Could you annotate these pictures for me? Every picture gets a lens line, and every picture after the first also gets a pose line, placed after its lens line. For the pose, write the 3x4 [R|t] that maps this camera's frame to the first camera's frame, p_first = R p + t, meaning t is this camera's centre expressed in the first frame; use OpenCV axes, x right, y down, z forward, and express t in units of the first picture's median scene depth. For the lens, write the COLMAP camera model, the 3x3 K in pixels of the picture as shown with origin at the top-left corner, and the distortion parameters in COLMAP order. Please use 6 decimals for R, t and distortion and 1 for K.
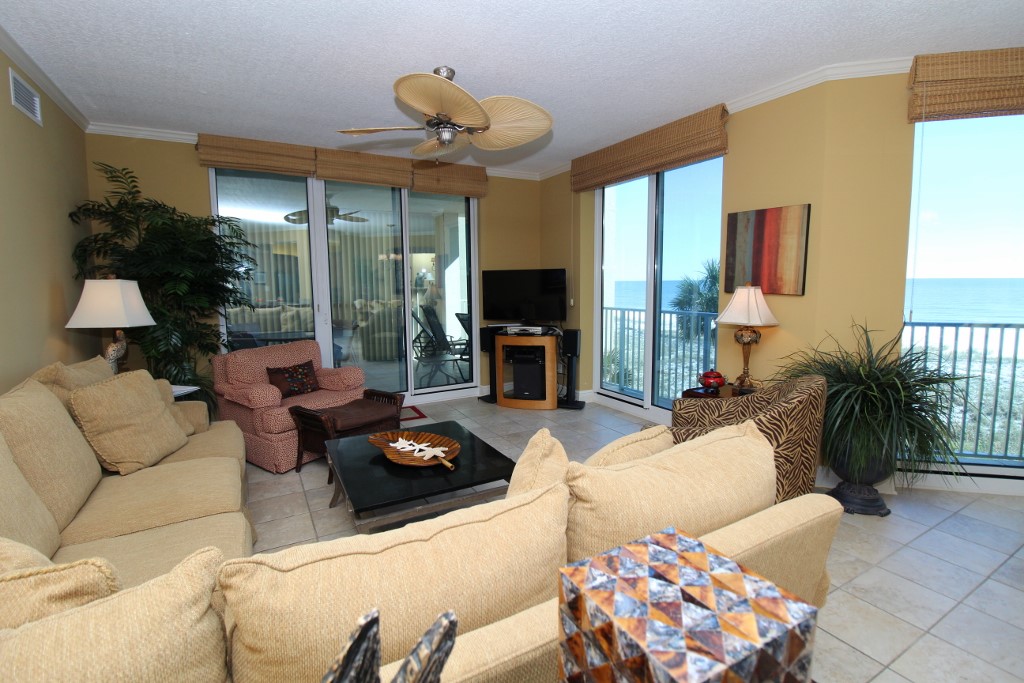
lens RADIAL K [[474.0, 0, 512.0], [0, 474.0, 331.0], [0, 0, 1]] dist [0.001001, -0.012001]
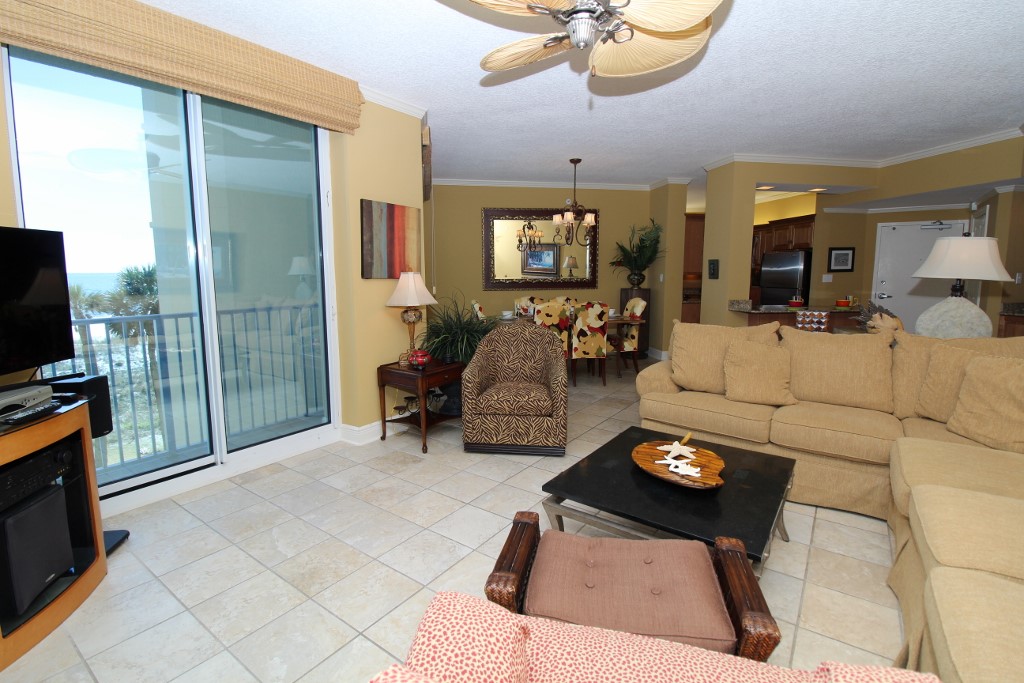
lens RADIAL K [[474.0, 0, 512.0], [0, 474.0, 331.0], [0, 0, 1]] dist [0.001001, -0.012001]
pose [[-0.426565, -0.105312, 0.898305, -0.425225], [0.098815, 0.981826, 0.162026, -0.075838], [-0.899043, 0.157880, -0.408406, 0.831929]]
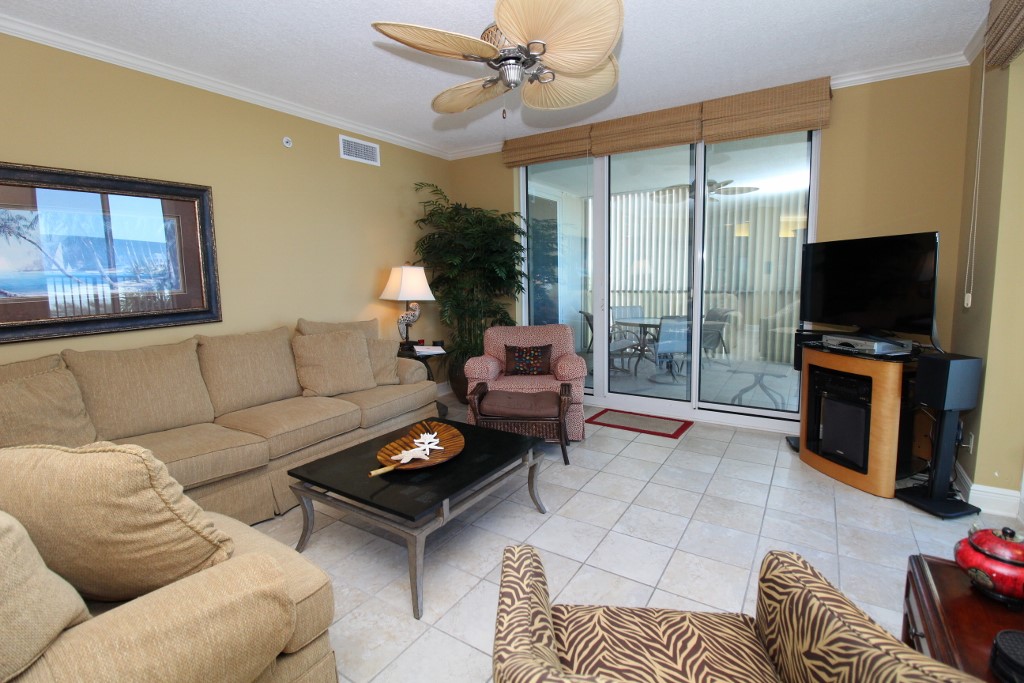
lens RADIAL K [[474.0, 0, 512.0], [0, 474.0, 331.0], [0, 0, 1]] dist [0.001001, -0.012001]
pose [[0.462133, 0.109662, -0.880004, 0.354167], [-0.075296, 0.993594, 0.084275, -0.037256], [0.883608, 0.027315, 0.467429, 0.376329]]
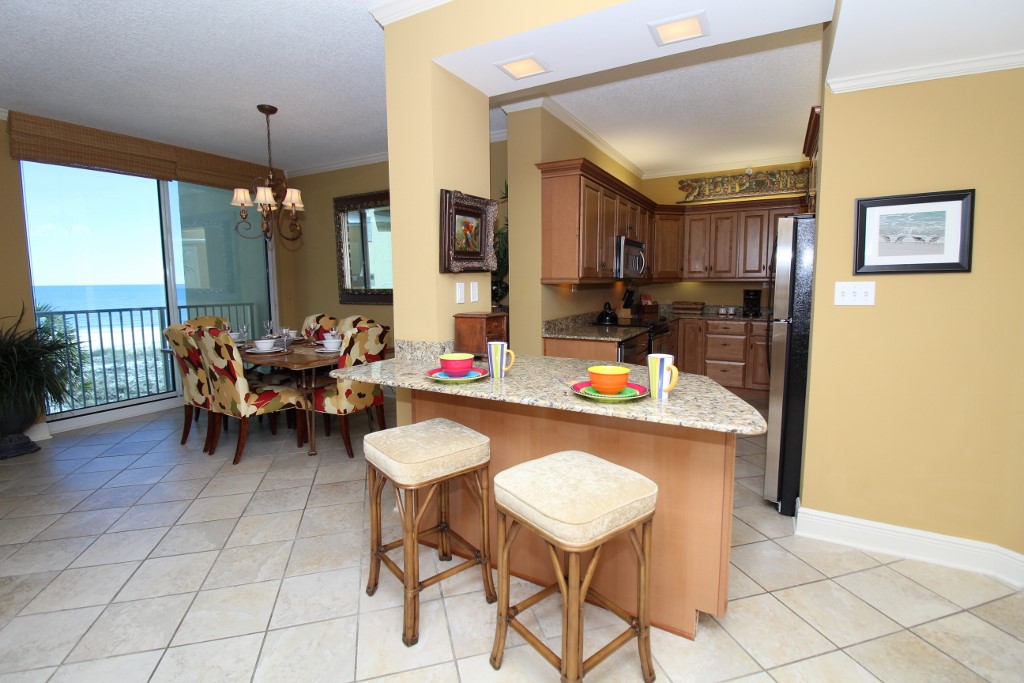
lens RADIAL K [[474.0, 0, 512.0], [0, 474.0, 331.0], [0, 0, 1]] dist [0.001001, -0.012001]
pose [[0.233881, -0.094933, 0.967619, -0.079773], [0.106593, 0.991726, 0.071534, 0.055217], [-0.966404, 0.086411, 0.242065, -0.366117]]
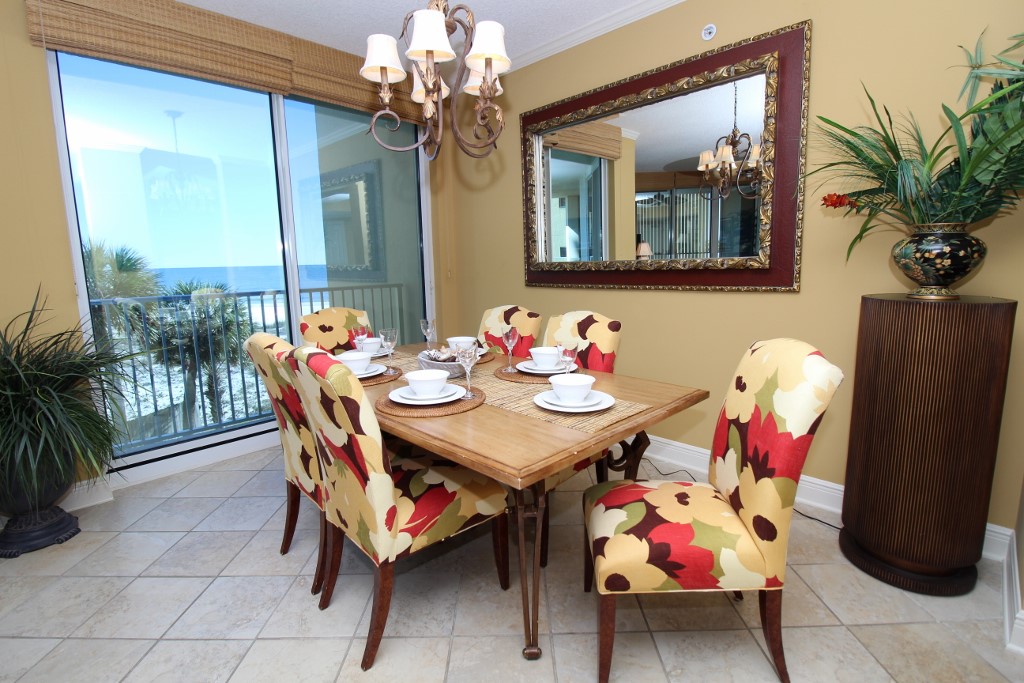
lens RADIAL K [[474.0, 0, 512.0], [0, 474.0, 331.0], [0, 0, 1]] dist [0.001001, -0.012001]
pose [[0.483948, -0.130619, 0.865294, 0.285400], [0.108167, 0.990144, 0.088969, 0.029181], [-0.868386, 0.050540, 0.493306, -0.033013]]
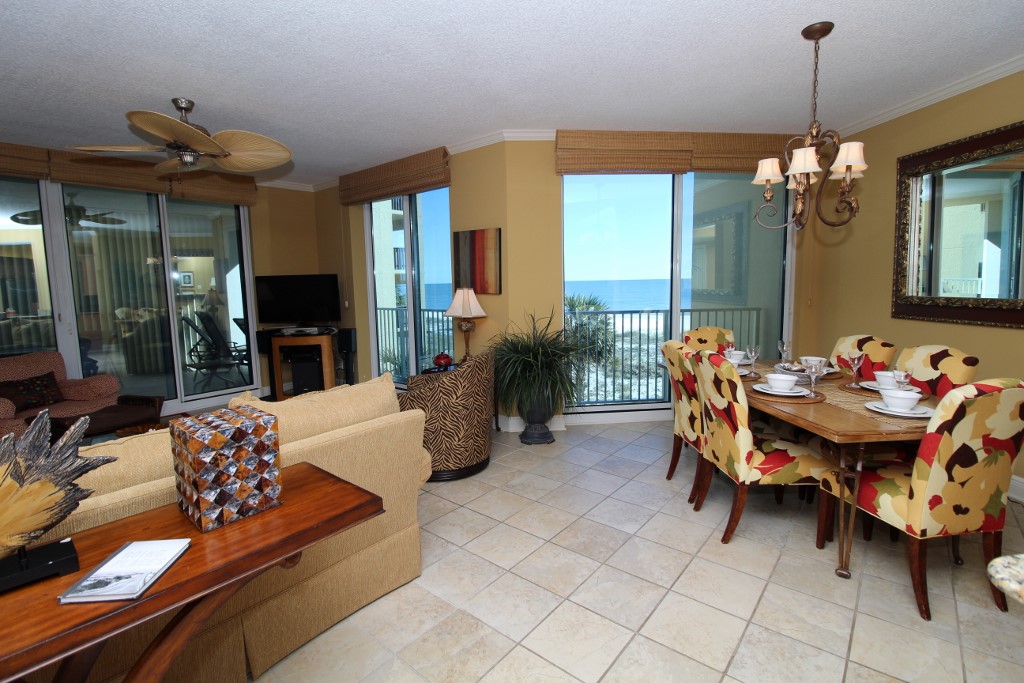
lens RADIAL K [[474.0, 0, 512.0], [0, 474.0, 331.0], [0, 0, 1]] dist [0.001001, -0.012001]
pose [[0.933667, -0.045534, 0.355237, 0.095369], [0.047709, 0.998858, 0.002640, 0.018750], [-0.354951, 0.014483, 0.934773, -0.186091]]
